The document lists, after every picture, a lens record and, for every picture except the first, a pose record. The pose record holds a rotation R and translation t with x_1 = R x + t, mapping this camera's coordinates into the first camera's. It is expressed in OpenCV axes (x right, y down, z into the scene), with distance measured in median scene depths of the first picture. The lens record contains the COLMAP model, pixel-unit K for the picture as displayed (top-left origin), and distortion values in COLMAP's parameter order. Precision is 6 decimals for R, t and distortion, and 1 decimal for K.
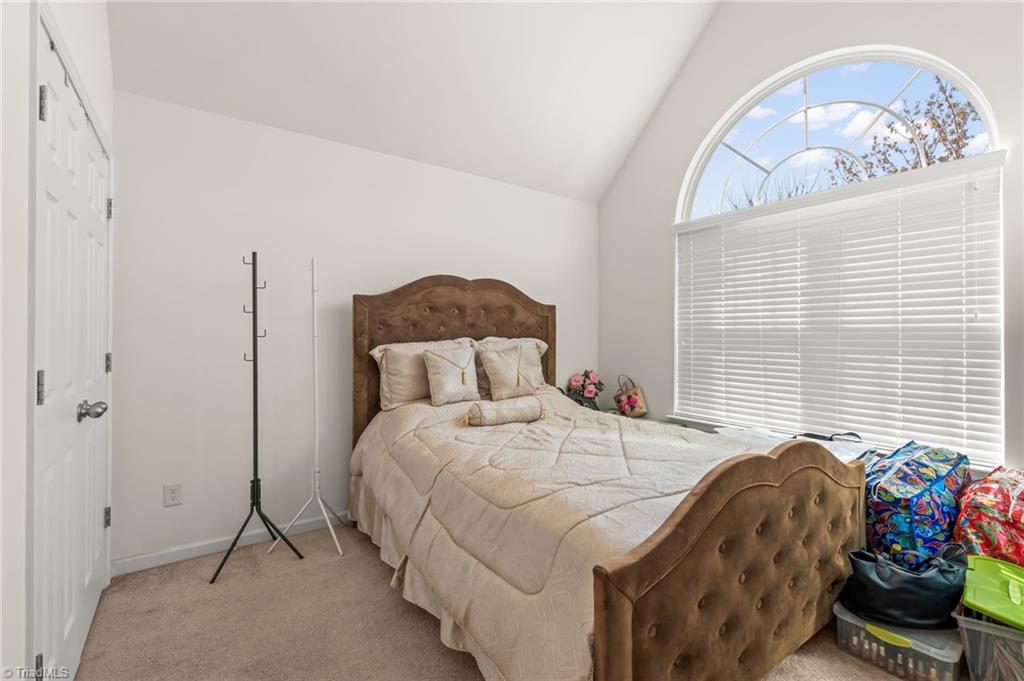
lens RADIAL K [[446.3, 0, 511.2], [0, 446.3, 335.5], [0, 0, 1]] dist [-0.005008, -0.000374]
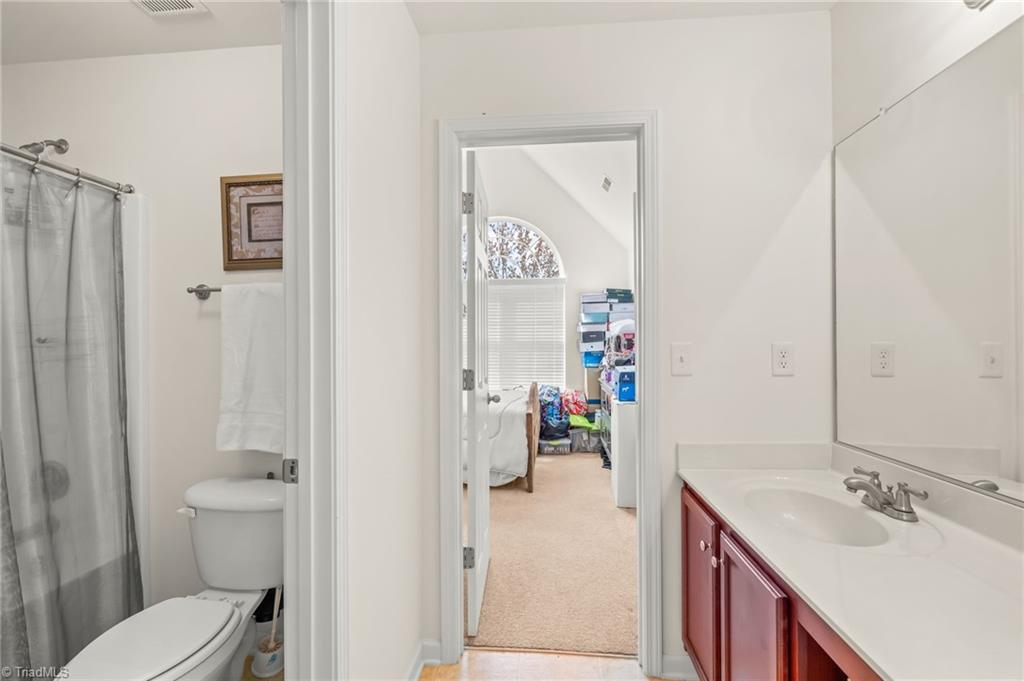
lens RADIAL K [[446.3, 0, 509.4], [0, 446.3, 343.9], [0, 0, 1]] dist [-0.005008, -0.000374]
pose [[0.645839, -0.005806, 0.763451, -1.483781], [0.002271, 0.999981, 0.005684, -0.019765], [-0.763470, -0.001936, 0.645840, -0.652101]]
